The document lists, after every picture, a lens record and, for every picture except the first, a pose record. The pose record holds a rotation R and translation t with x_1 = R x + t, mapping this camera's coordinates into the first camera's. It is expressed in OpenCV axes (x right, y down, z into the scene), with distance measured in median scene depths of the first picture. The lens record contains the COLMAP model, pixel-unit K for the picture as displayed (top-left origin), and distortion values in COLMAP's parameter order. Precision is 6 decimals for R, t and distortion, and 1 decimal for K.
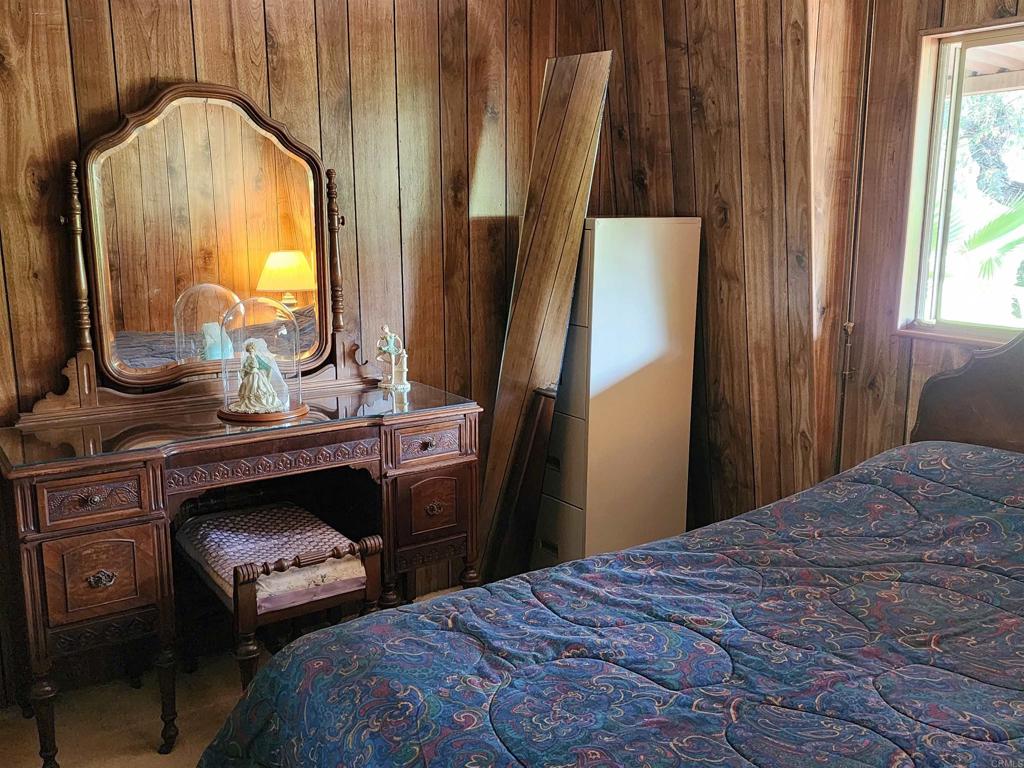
lens RADIAL K [[937.0, 0, 513.3], [0, 937.0, 380.7], [0, 0, 1]] dist [0.086550, 0.000000]
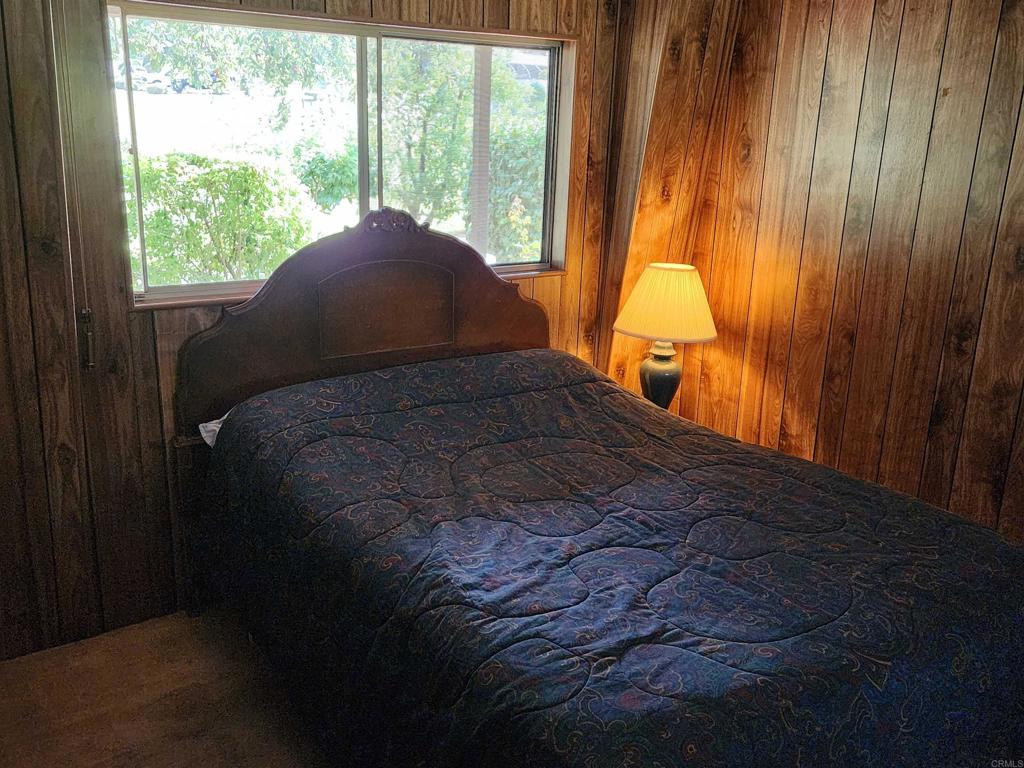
lens RADIAL K [[937.0, 0, 511.5], [0, 937.0, 383.3], [0, 0, 1]] dist [0.086550, 0.000000]
pose [[-0.033017, -0.275067, 0.960858, -0.583042], [0.159637, 0.947588, 0.276753, -0.192654], [-0.986624, 0.162526, 0.012624, 0.642517]]
